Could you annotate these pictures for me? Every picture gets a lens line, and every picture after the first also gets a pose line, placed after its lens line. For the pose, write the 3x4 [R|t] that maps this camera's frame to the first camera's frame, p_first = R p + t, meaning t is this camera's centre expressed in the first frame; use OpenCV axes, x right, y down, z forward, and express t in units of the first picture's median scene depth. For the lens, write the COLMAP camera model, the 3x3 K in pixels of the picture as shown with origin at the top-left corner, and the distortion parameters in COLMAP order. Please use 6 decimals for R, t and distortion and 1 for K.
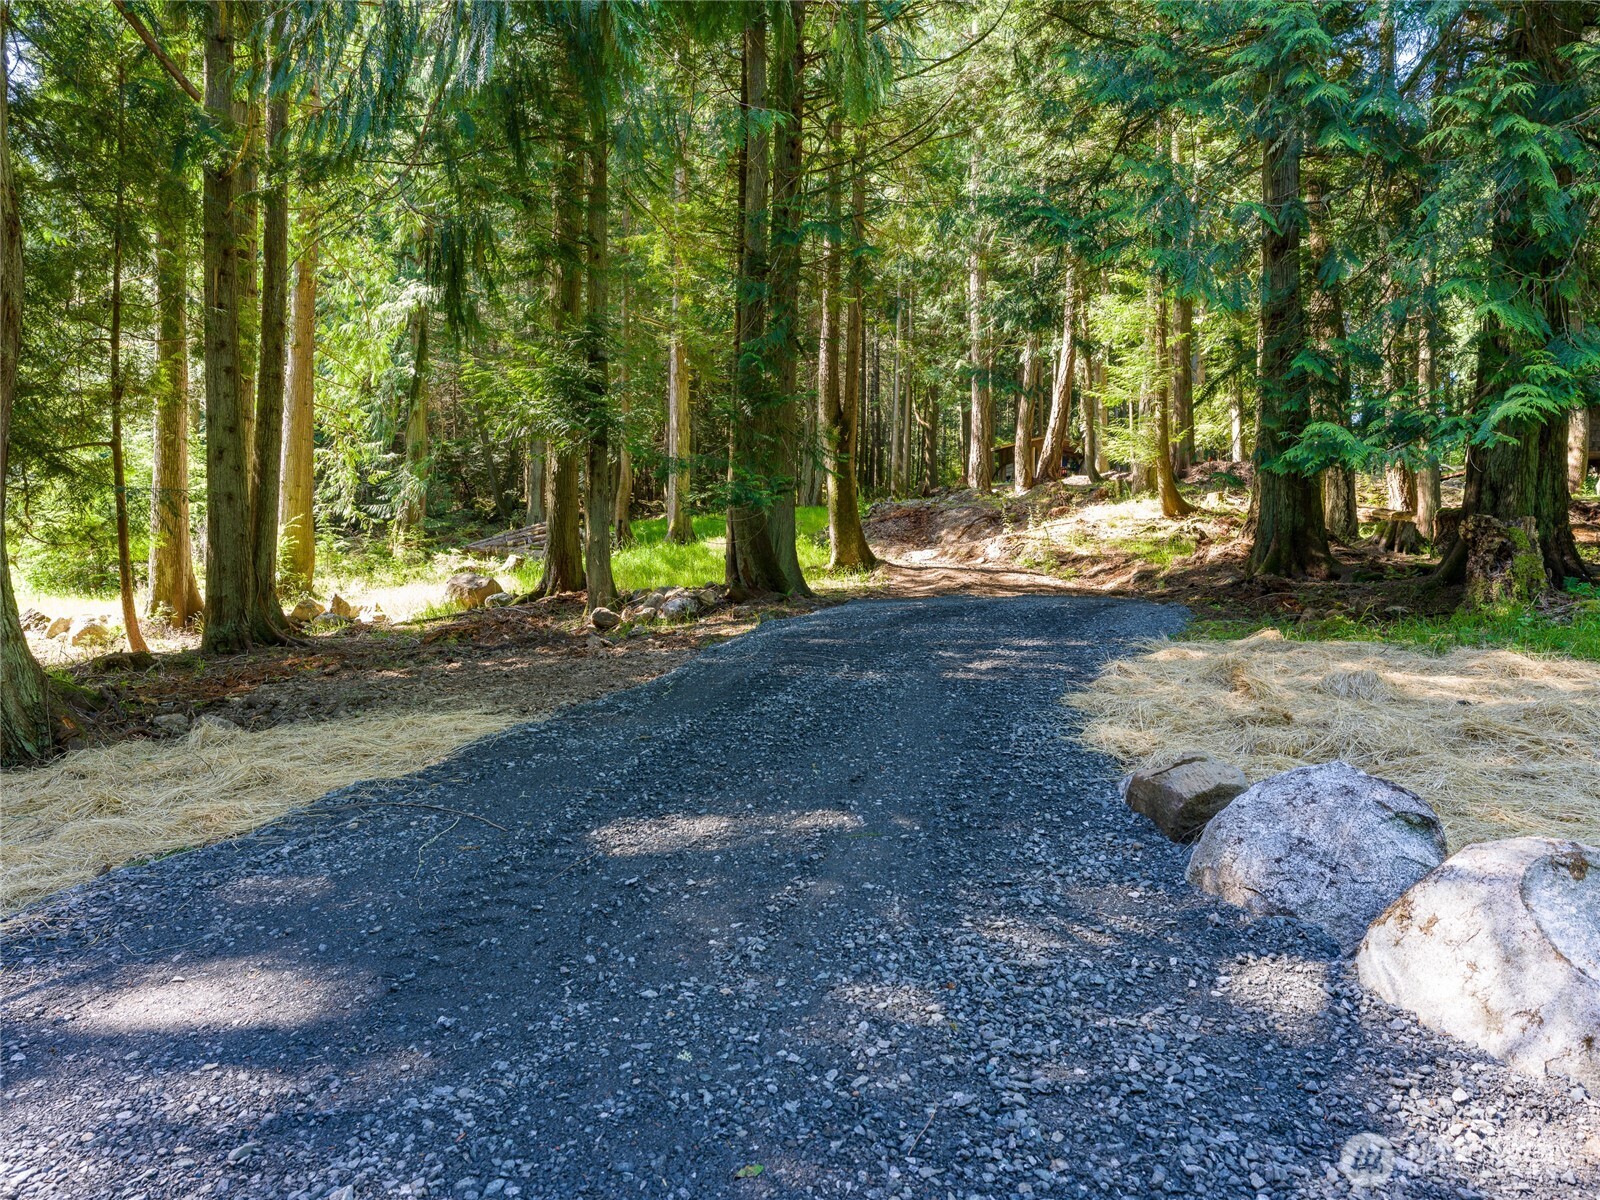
lens RADIAL K [[1039.0, 0, 800.0], [0, 1039.0, 600.0], [0, 0, 1]] dist [0.001128, -0.001444]
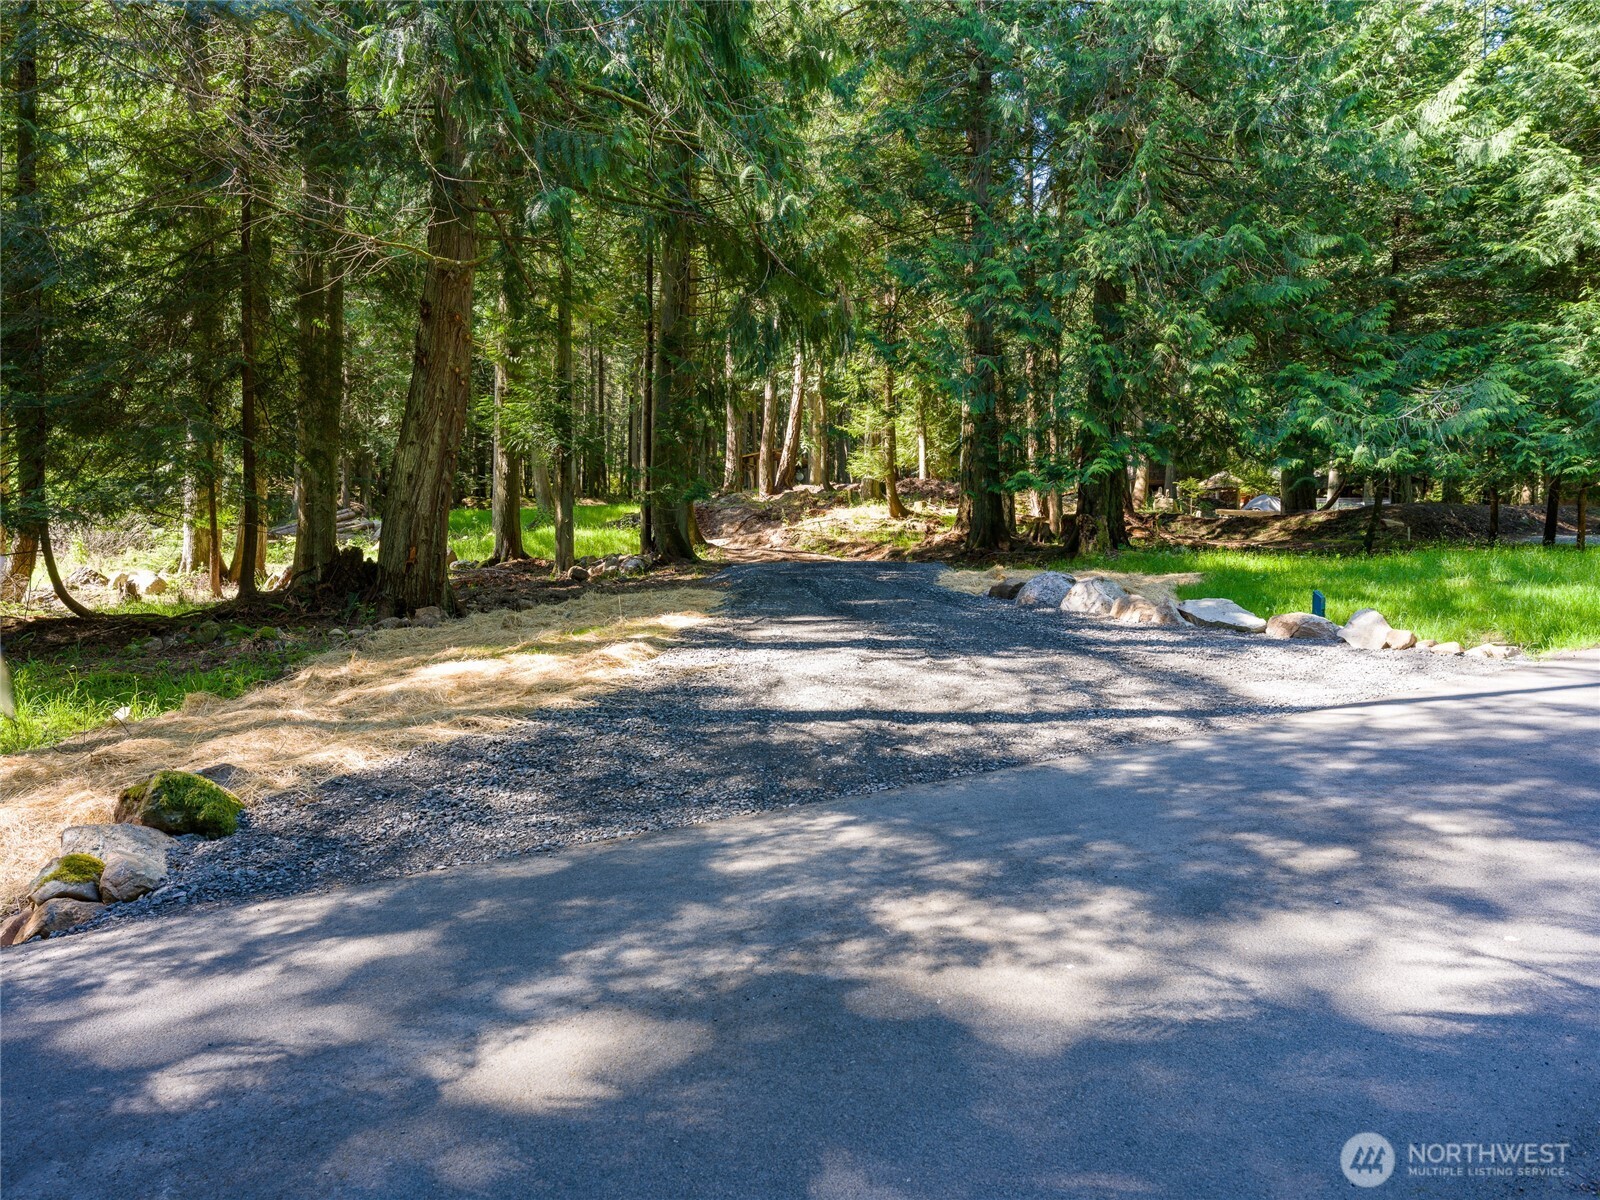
lens RADIAL K [[1039.0, 0, 800.0], [0, 1039.0, 600.0], [0, 0, 1]] dist [0.001128, -0.001444]
pose [[0.951682, -0.000710, 0.307086, -0.214842], [0.001371, 0.999997, -0.001935, 0.037381], [-0.307083, 0.002263, 0.951680, -0.328586]]
